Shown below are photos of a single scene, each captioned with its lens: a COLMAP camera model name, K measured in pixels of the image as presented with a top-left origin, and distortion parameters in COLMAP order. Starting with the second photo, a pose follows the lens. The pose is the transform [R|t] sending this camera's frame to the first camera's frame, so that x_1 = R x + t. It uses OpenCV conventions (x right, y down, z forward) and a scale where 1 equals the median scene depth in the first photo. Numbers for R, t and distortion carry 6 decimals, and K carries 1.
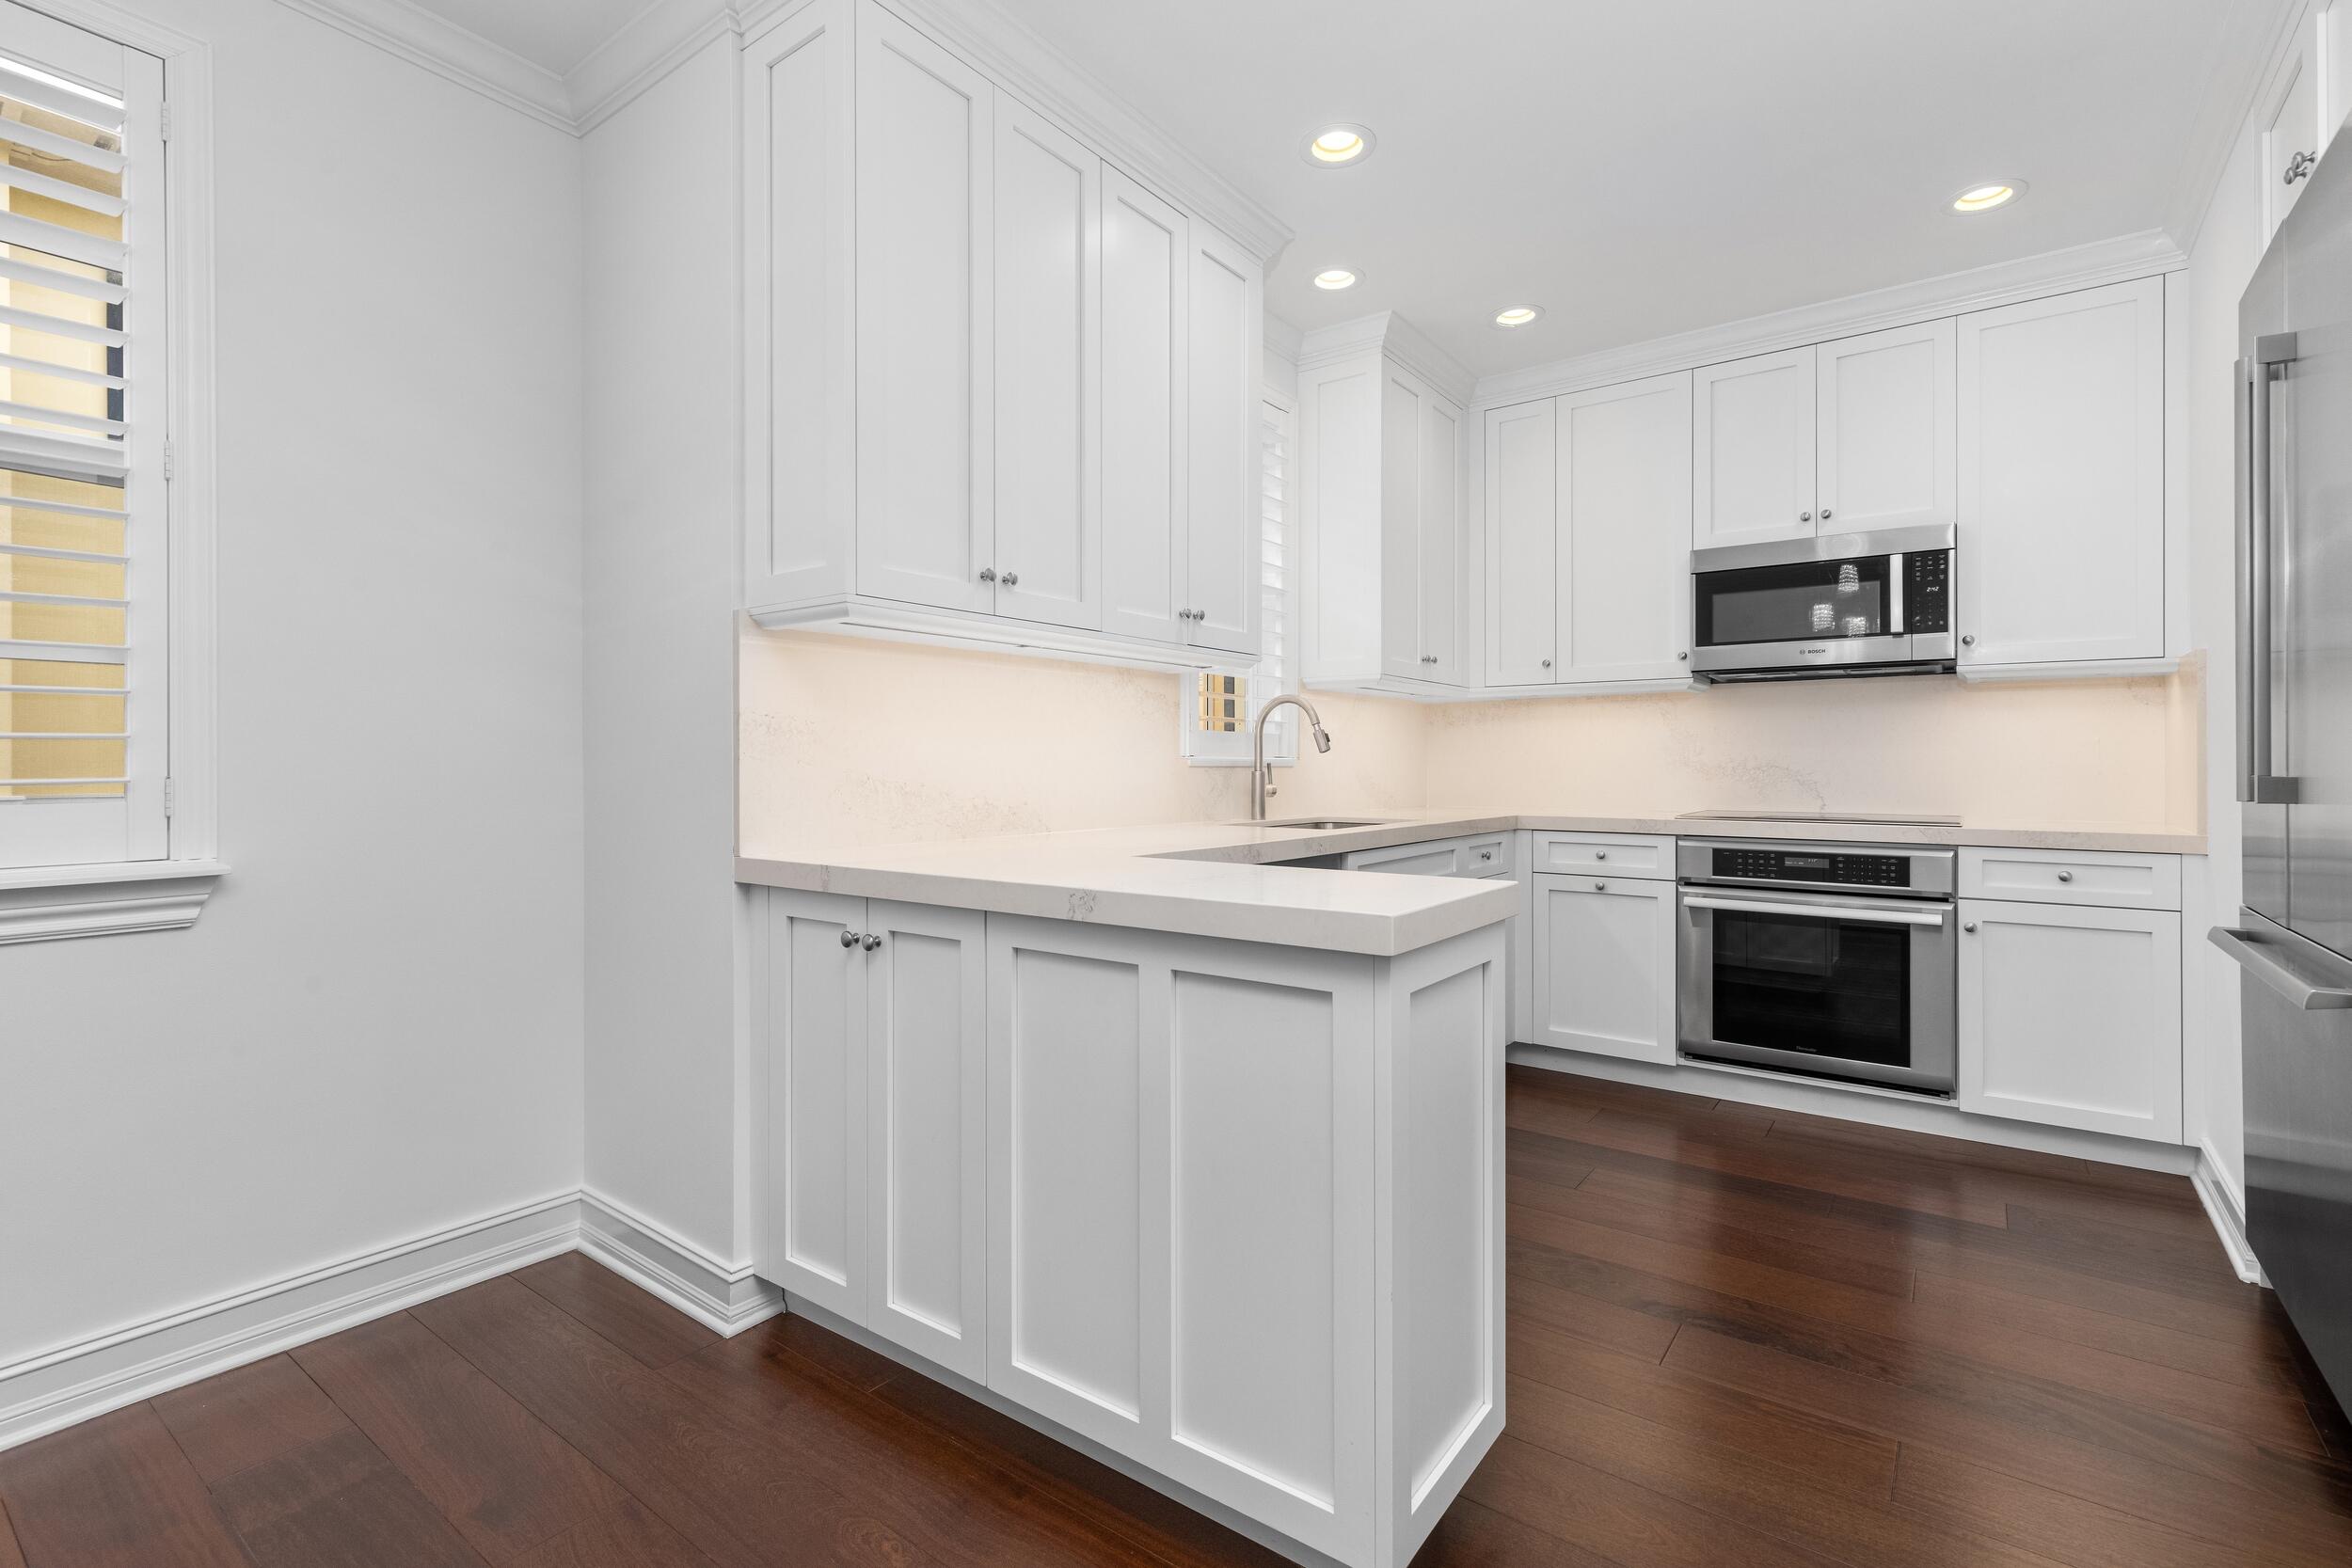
lens RADIAL K [[1080.2, 0, 1170.6], [0, 1080.2, 770.5], [0, 0, 1]] dist [-0.000964, -0.000787]
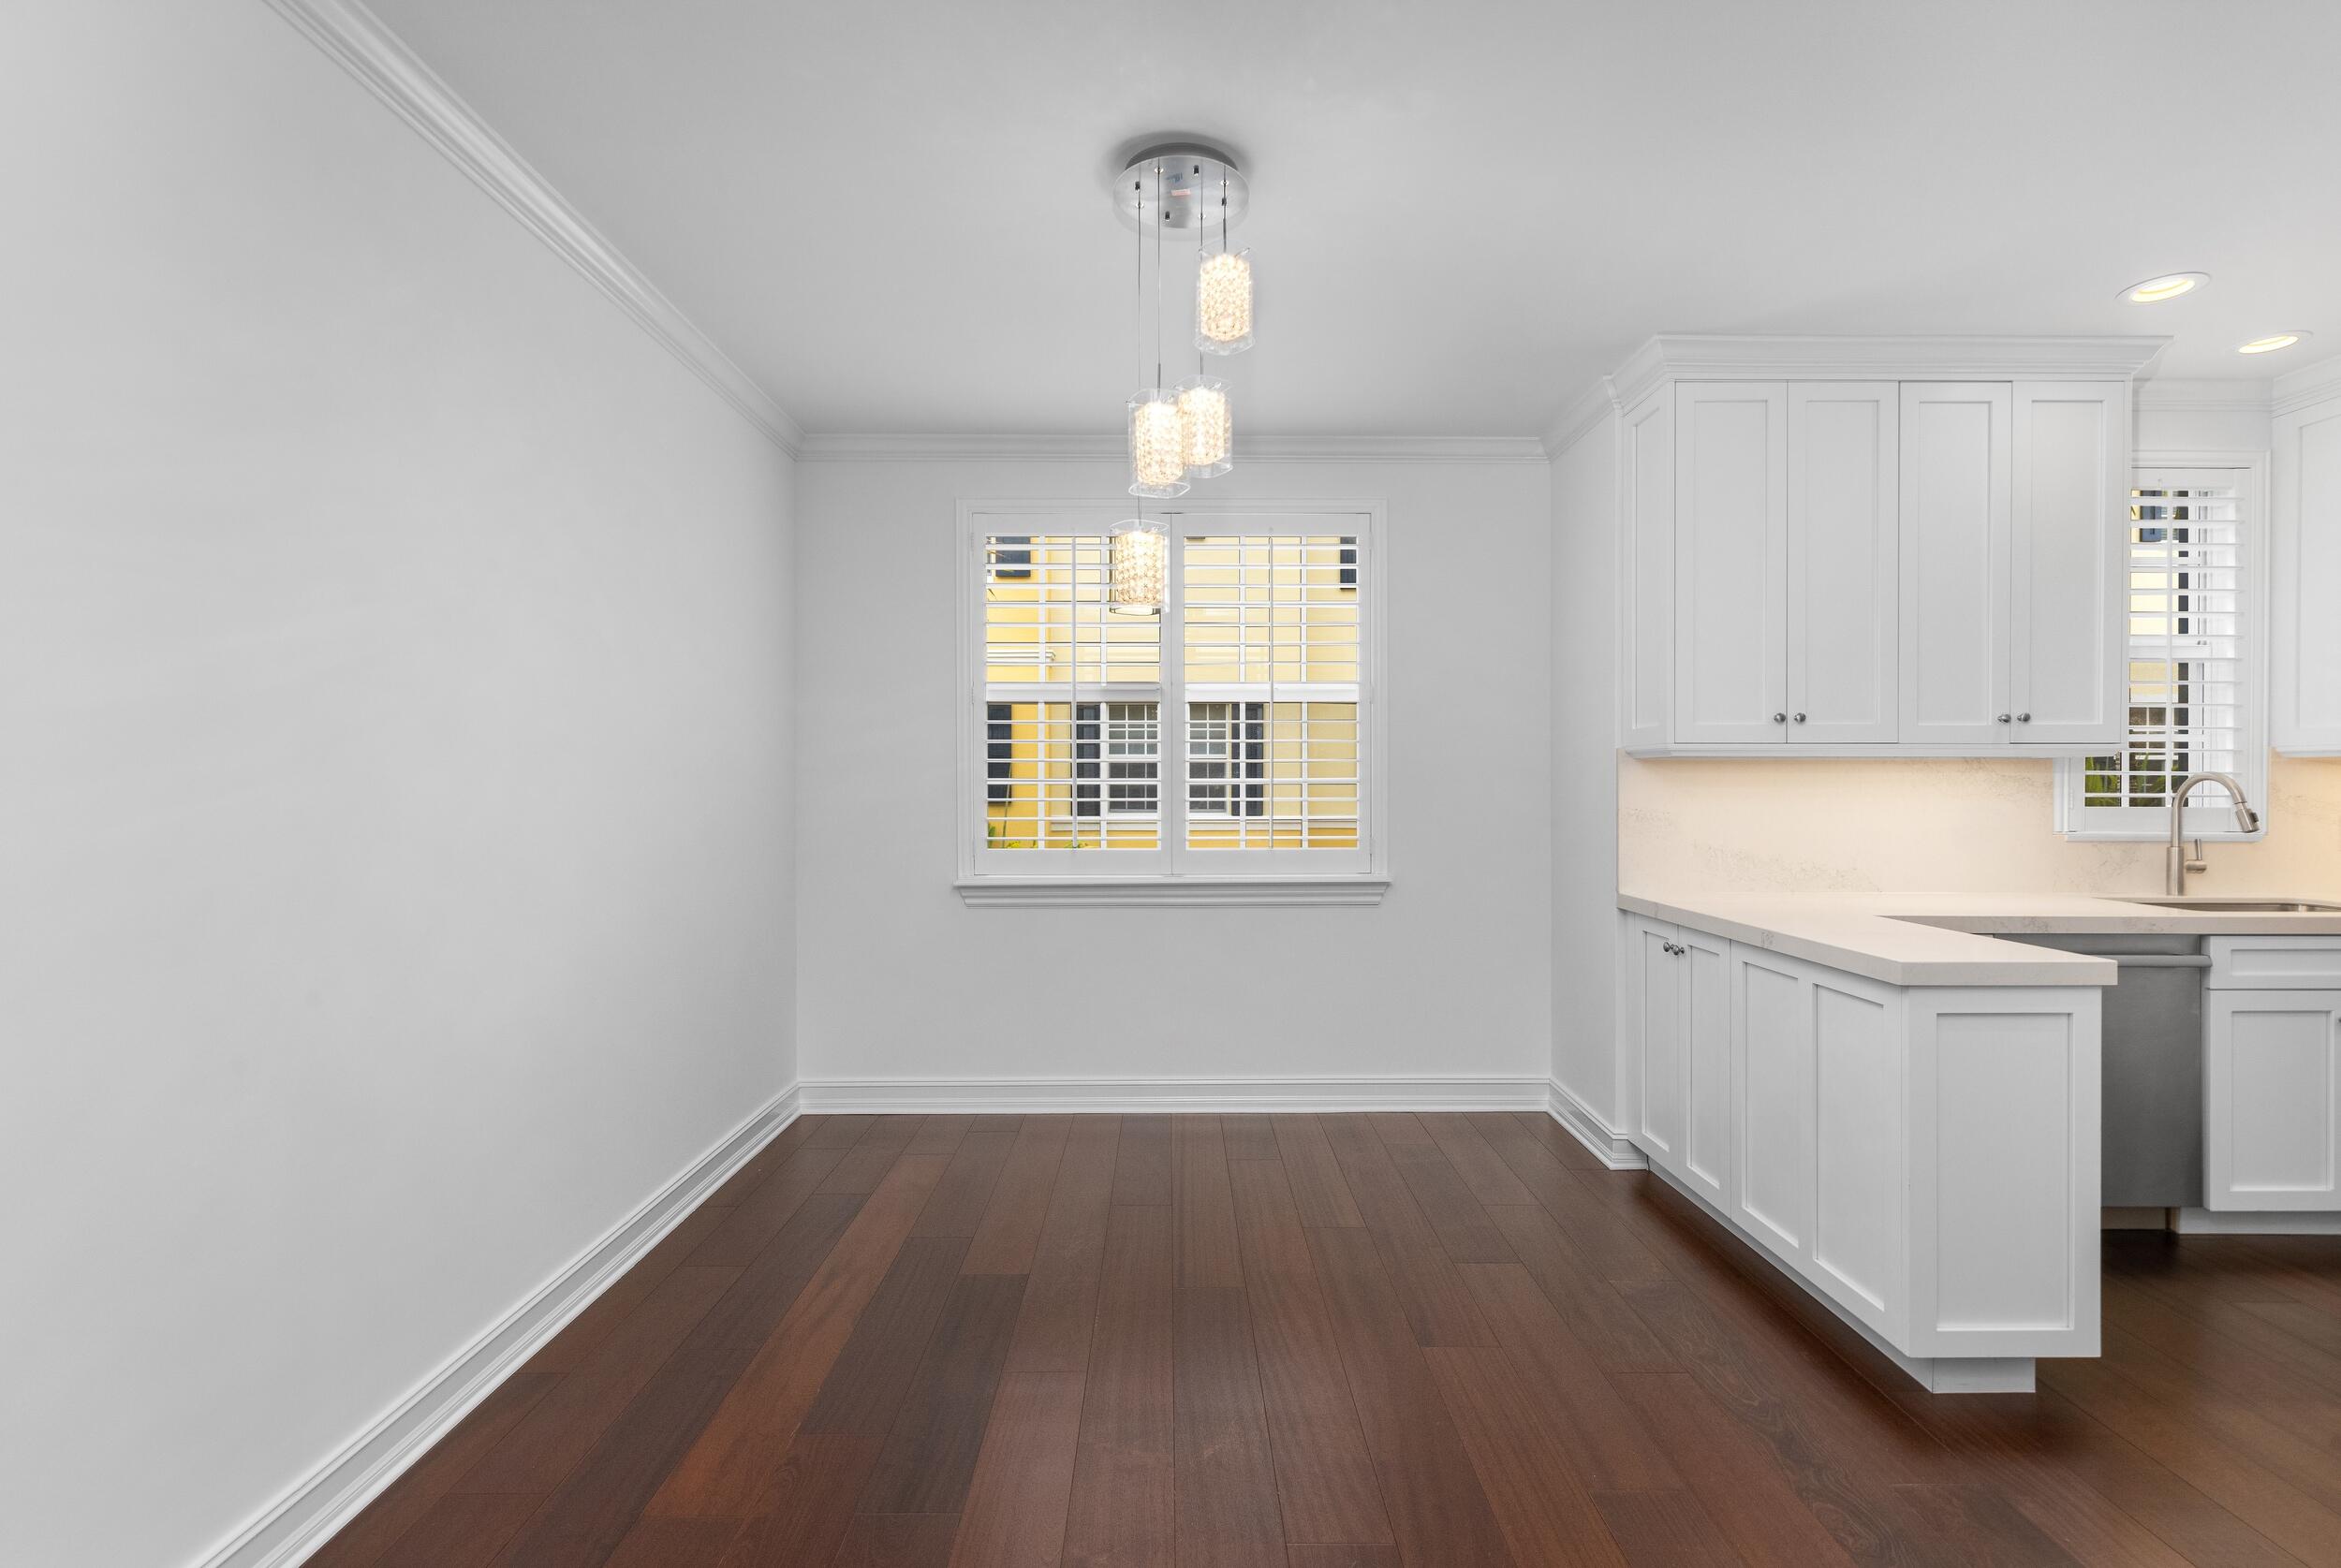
lens RADIAL K [[1075.1, 0, 1165.1], [0, 1075.1, 770.6], [0, 0, 1]] dist [-0.000964, -0.000787]
pose [[0.592158, -0.009944, -0.805760, 0.542696], [-0.004945, 0.999860, -0.015973, -0.082296], [0.805806, 0.013443, 0.592026, -0.586458]]
